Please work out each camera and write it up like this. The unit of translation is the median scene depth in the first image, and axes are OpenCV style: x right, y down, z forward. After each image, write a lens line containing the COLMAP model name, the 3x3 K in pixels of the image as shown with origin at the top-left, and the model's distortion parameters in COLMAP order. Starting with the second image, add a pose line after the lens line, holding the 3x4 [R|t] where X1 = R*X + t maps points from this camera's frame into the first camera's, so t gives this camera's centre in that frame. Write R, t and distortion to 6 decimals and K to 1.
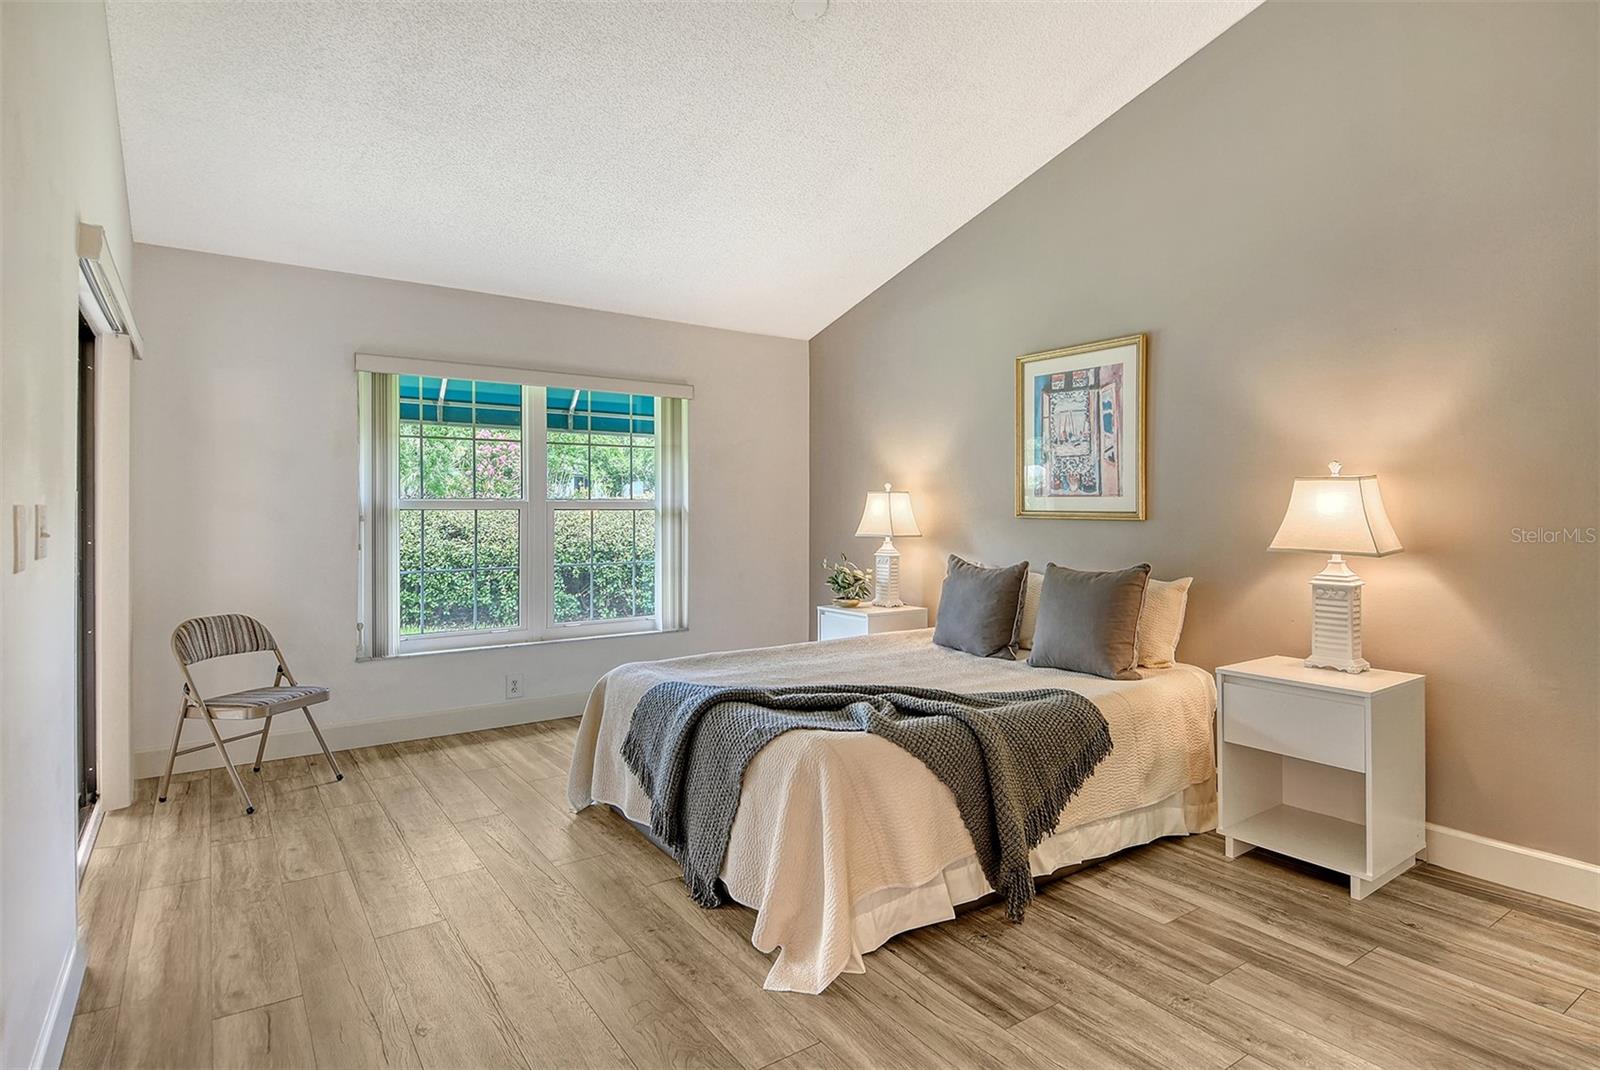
lens RADIAL K [[837.9, 0, 806.2], [0, 837.9, 516.4], [0, 0, 1]] dist [0.065724, -0.054871]
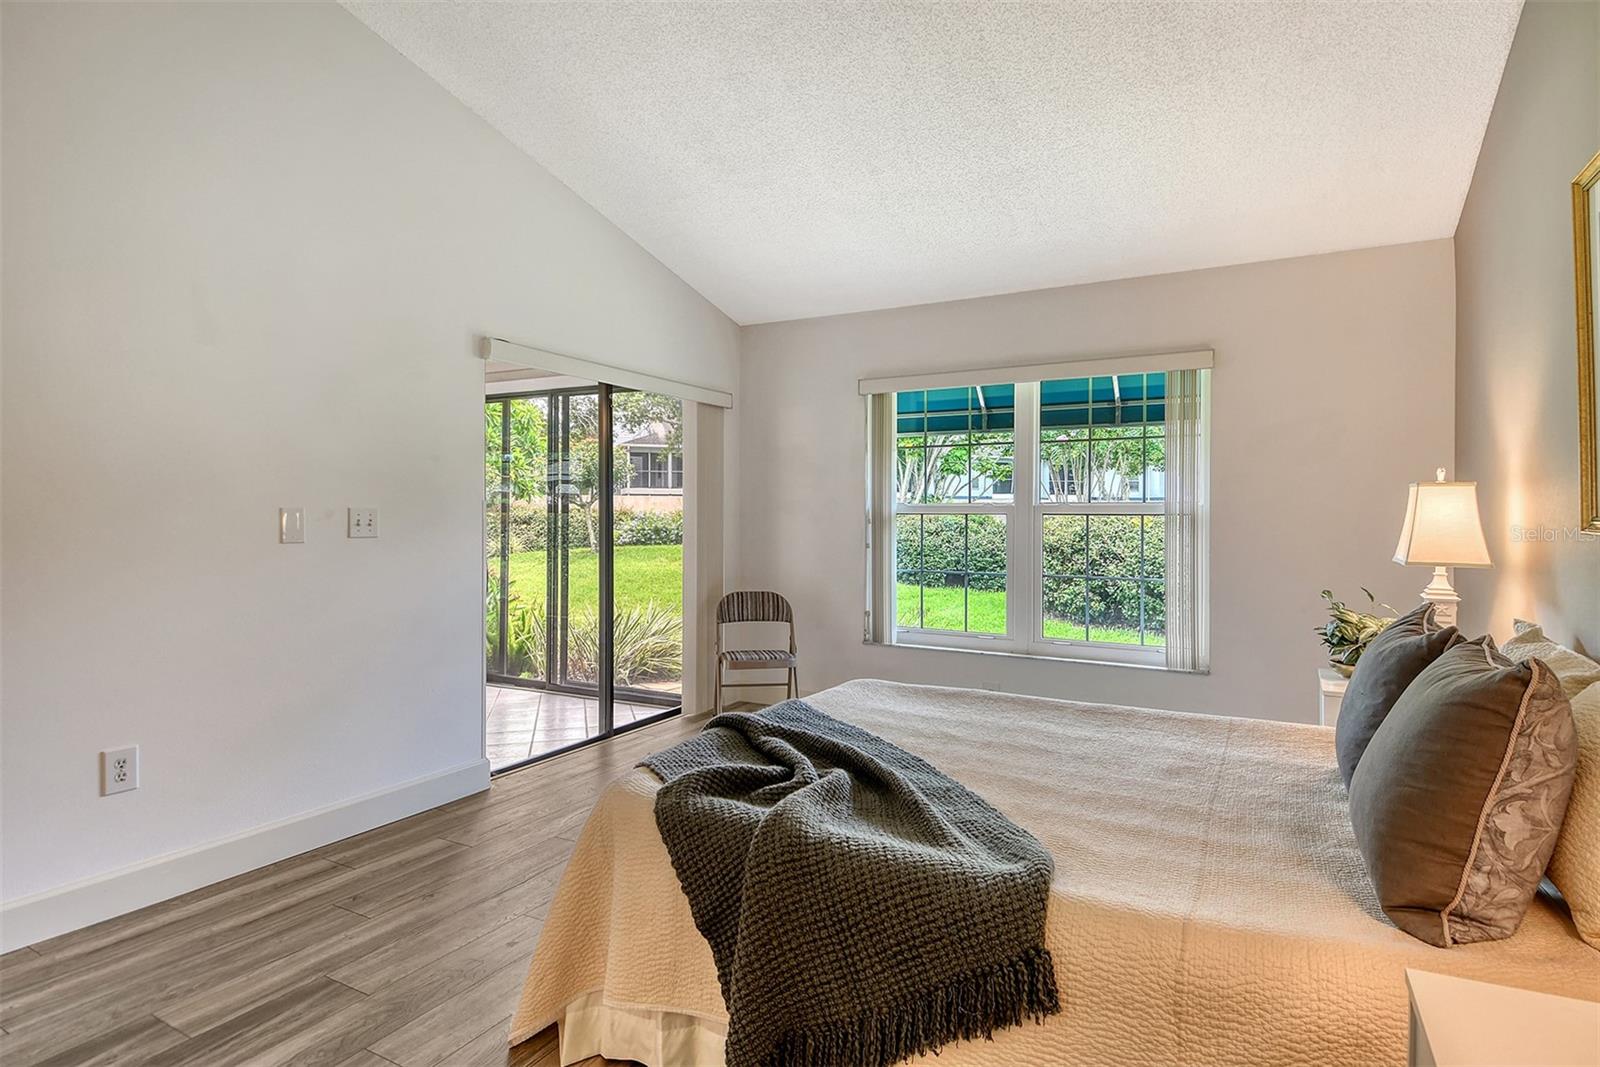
lens RADIAL K [[837.9, 0, 806.2], [0, 837.9, 514.9], [0, 0, 1]] dist [0.065724, -0.054871]
pose [[0.448544, 0.006589, -0.893736, 0.410564], [-0.008557, 0.999959, 0.003078, -0.008403], [0.893720, 0.006267, 0.448582, 0.358433]]
